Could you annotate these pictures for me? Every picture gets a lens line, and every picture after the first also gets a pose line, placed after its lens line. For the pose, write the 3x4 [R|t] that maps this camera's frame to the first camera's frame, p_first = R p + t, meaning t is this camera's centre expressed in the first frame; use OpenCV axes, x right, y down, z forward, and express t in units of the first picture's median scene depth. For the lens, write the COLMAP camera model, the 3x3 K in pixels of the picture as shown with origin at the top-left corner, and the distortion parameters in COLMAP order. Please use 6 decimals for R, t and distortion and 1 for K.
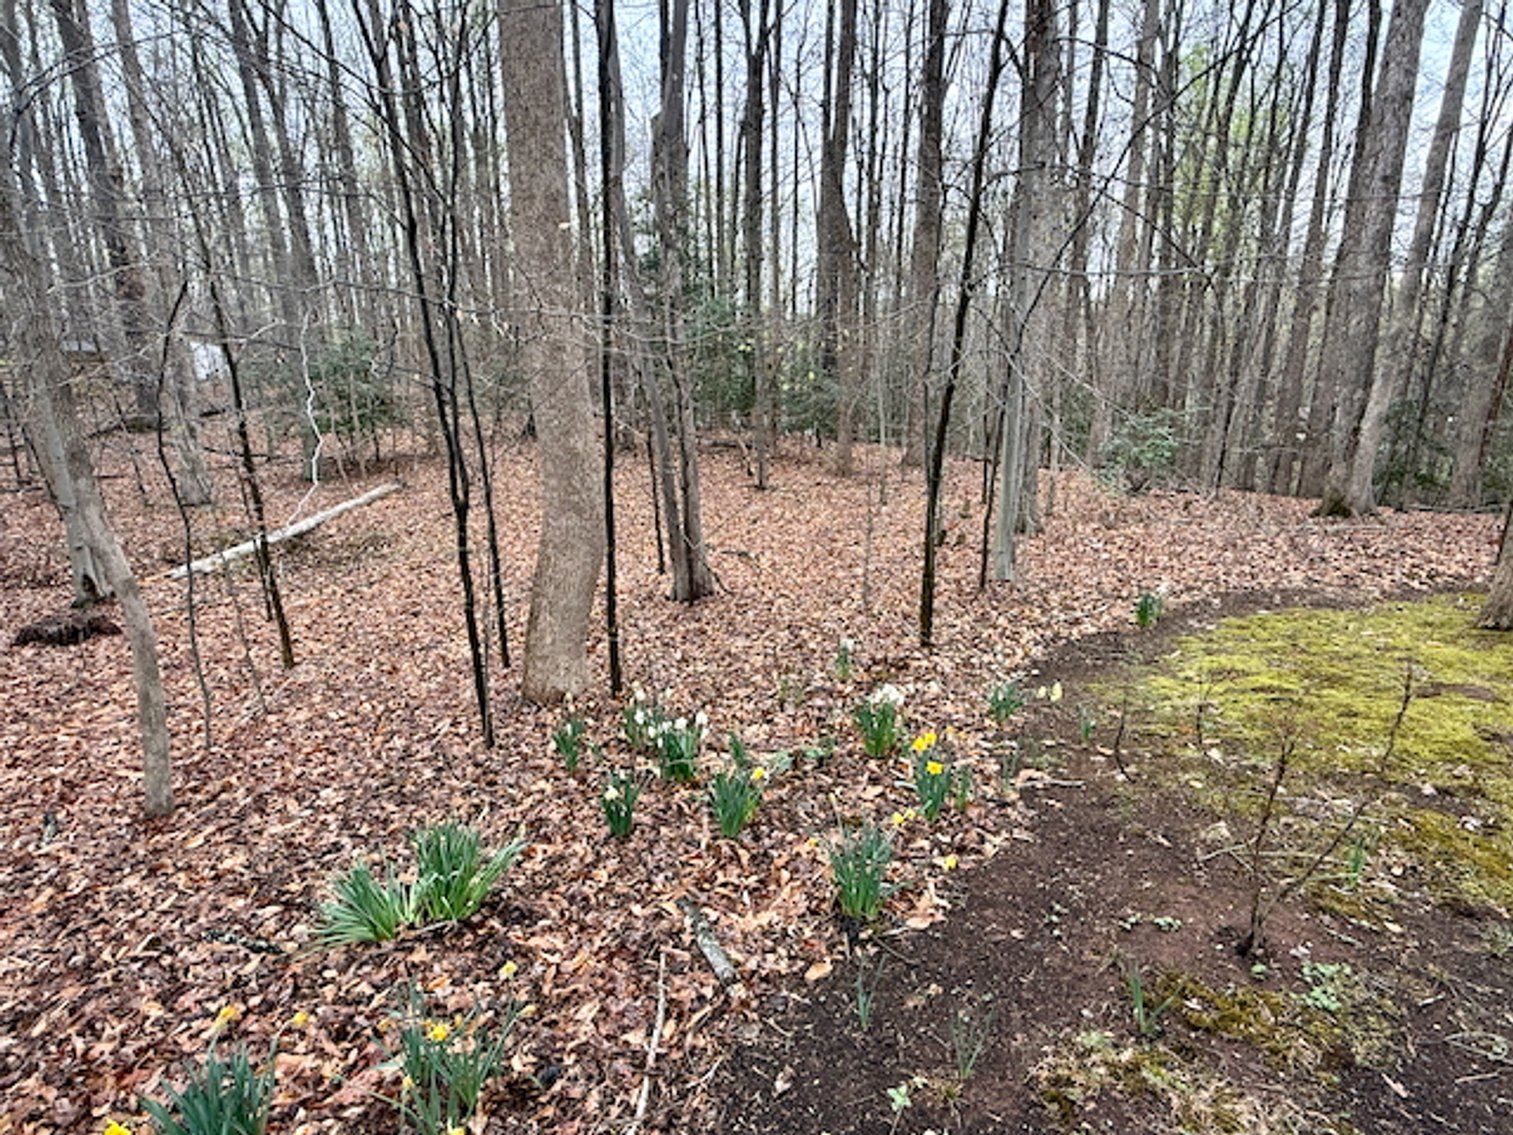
lens RADIAL K [[818.9, 0, 751.2], [0, 818.9, 566.4], [0, 0, 1]] dist [0.002965, -0.000137]
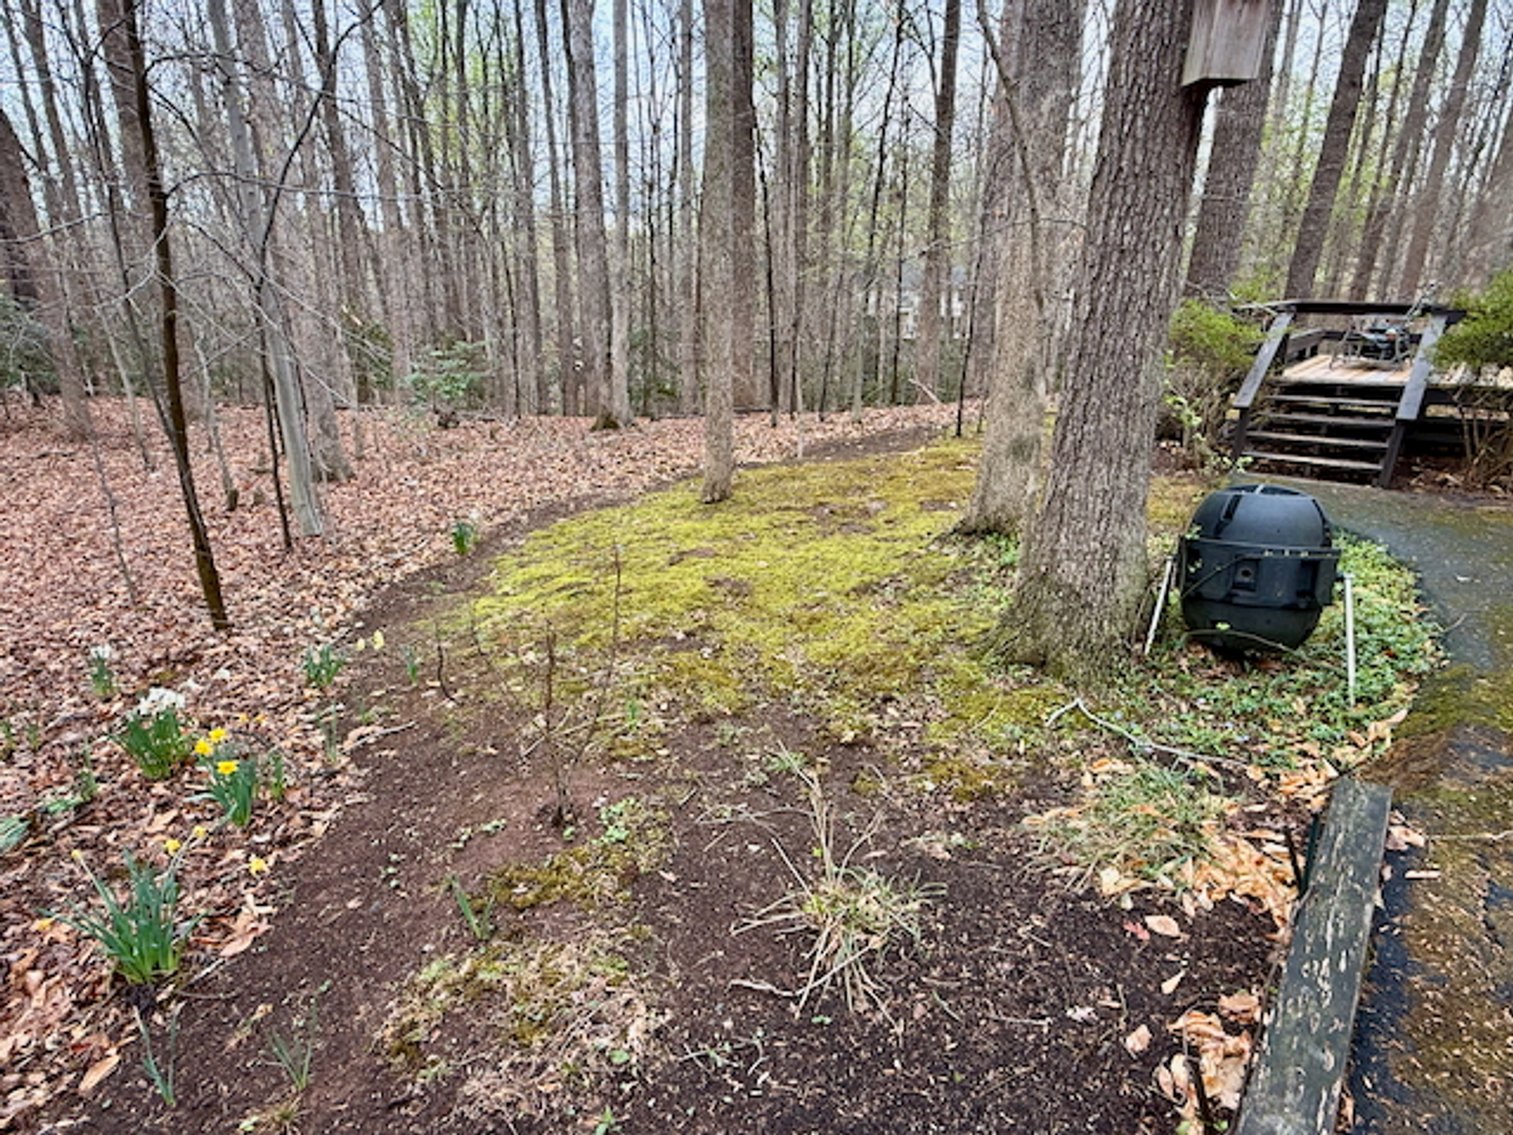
lens RADIAL K [[818.9, 0, 750.0], [0, 818.9, 570.3], [0, 0, 1]] dist [0.002965, -0.000137]
pose [[0.711721, -0.215300, 0.668654, 0.059810], [0.162651, 0.976514, 0.141300, 0.008770], [-0.683372, 0.008191, 0.730024, -0.001632]]
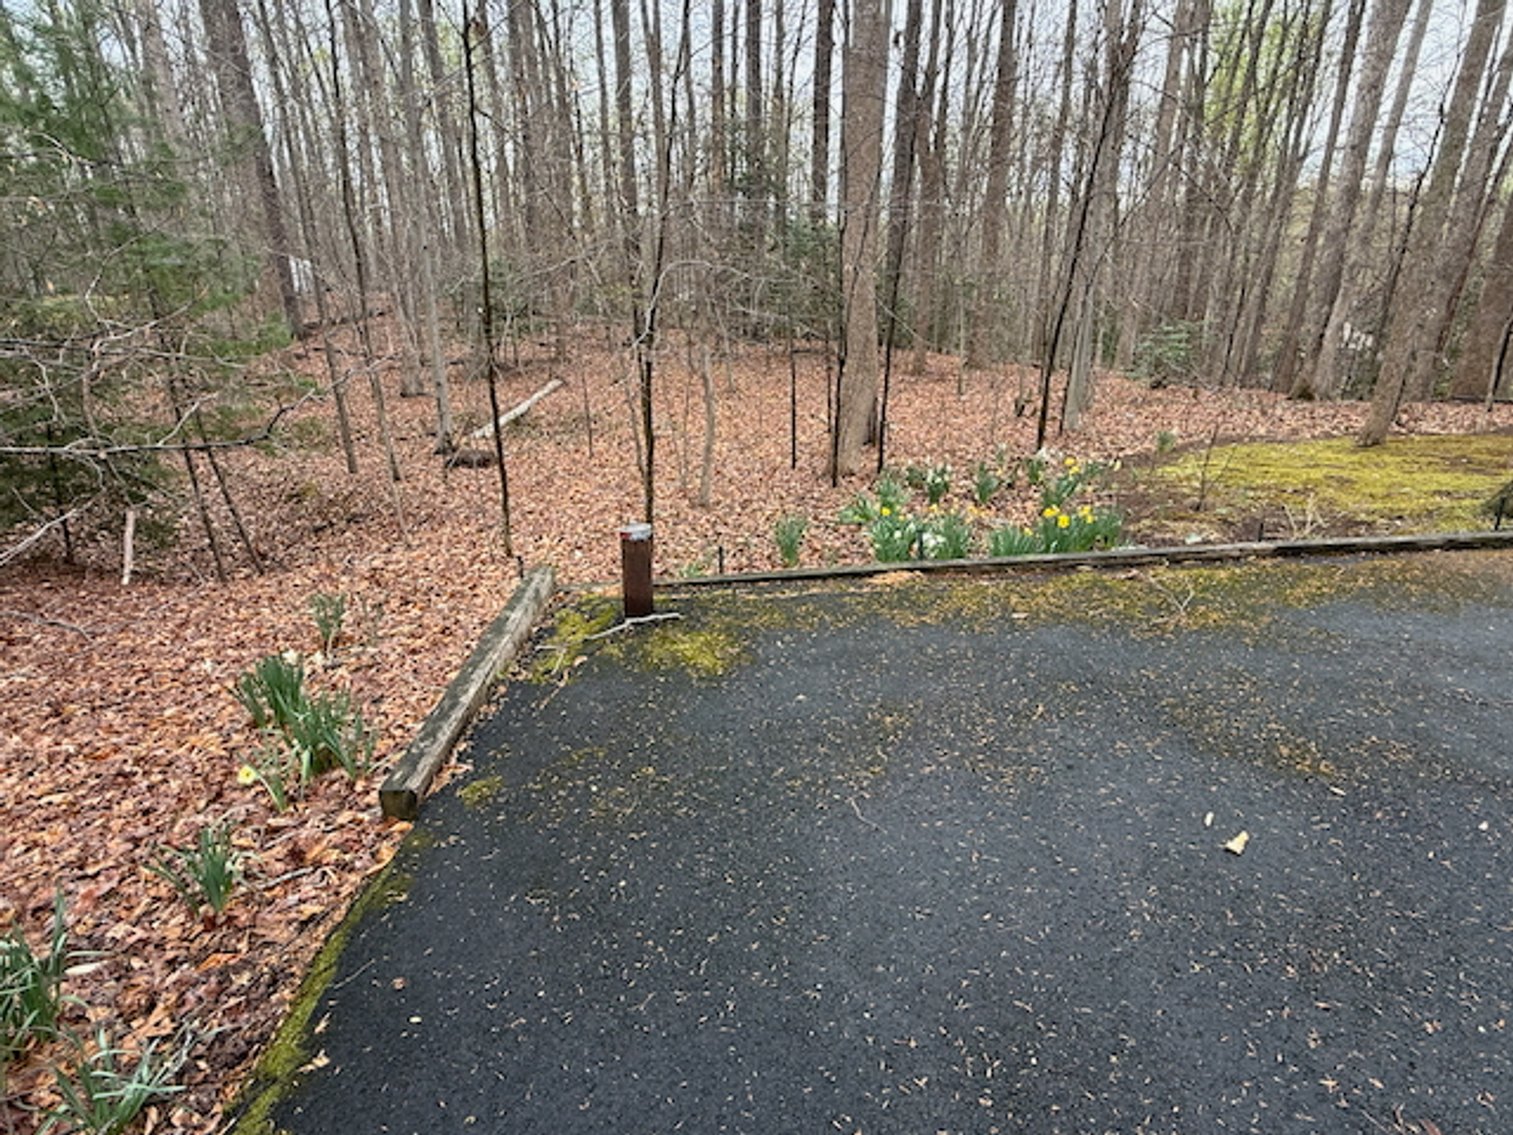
lens RADIAL K [[818.9, 0, 753.0], [0, 818.9, 564.4], [0, 0, 1]] dist [0.002965, -0.000137]
pose [[0.999967, 0.005333, -0.006054, -0.499145], [-0.004715, 0.995198, 0.097772, 0.207982], [0.006546, -0.097740, 0.995190, -1.002130]]
